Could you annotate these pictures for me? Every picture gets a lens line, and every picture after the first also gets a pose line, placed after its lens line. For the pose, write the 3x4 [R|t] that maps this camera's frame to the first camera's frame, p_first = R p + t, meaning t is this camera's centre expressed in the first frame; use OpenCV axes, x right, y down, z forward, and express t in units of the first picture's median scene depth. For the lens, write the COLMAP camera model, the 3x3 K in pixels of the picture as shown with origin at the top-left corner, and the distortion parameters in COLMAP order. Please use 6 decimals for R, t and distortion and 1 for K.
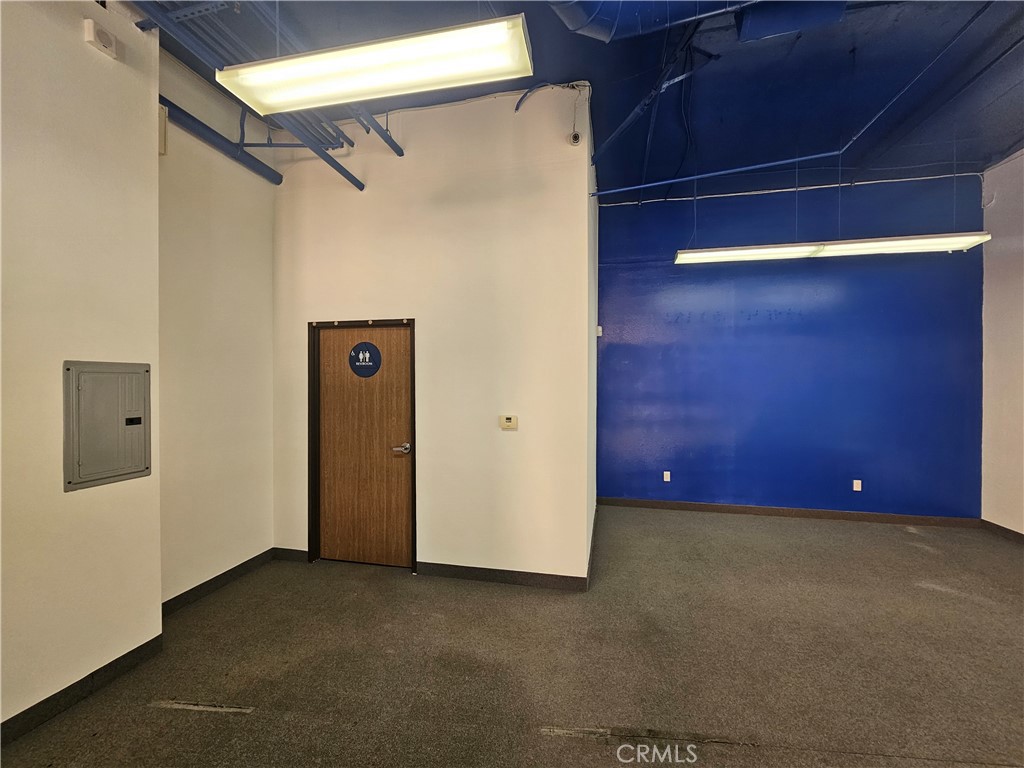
lens RADIAL K [[419.3, 0, 516.0], [0, 419.3, 384.4], [0, 0, 1]] dist [0.000440, 0.001292]
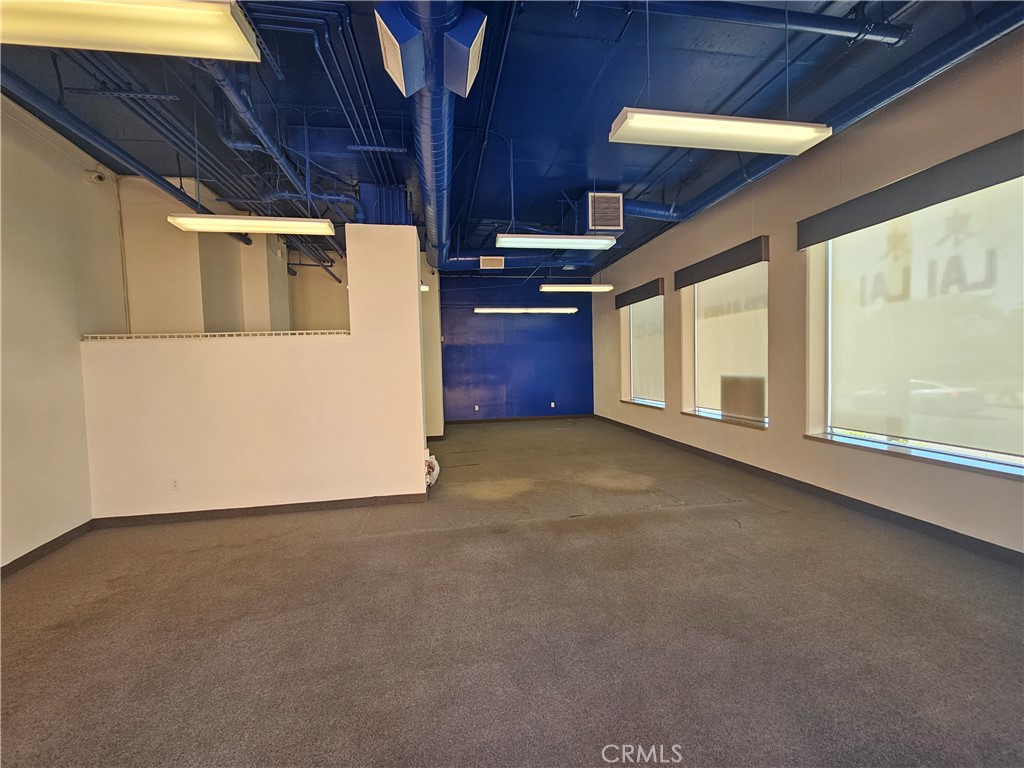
lens RADIAL K [[419.3, 0, 516.0], [0, 419.3, 384.4], [0, 0, 1]] dist [0.000440, 0.001292]
pose [[0.926350, -0.042880, 0.374216, -0.351017], [0.029820, 0.998729, 0.040623, 0.030750], [-0.375483, -0.026472, 0.926451, -1.493734]]
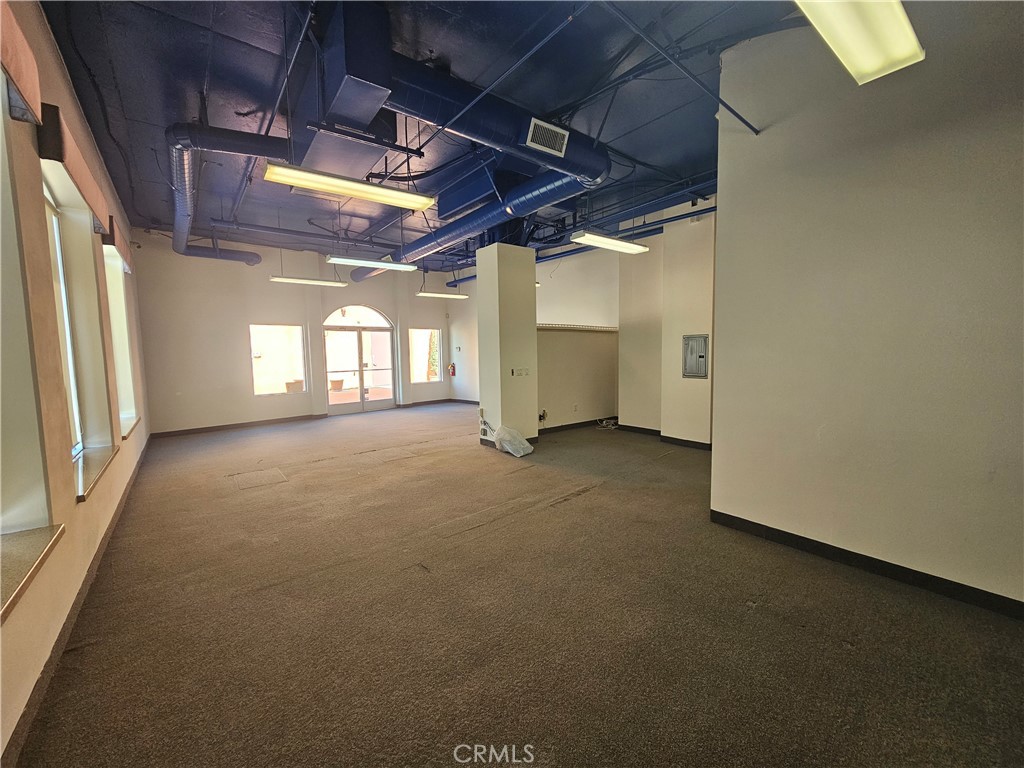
lens RADIAL K [[419.3, 0, 516.0], [0, 419.3, 384.4], [0, 0, 1]] dist [0.000440, 0.001292]
pose [[-0.632894, 0.073393, -0.770752, 1.204056], [0.013148, 0.996372, 0.084081, 0.015006], [0.774127, 0.043081, -0.631562, 1.140103]]
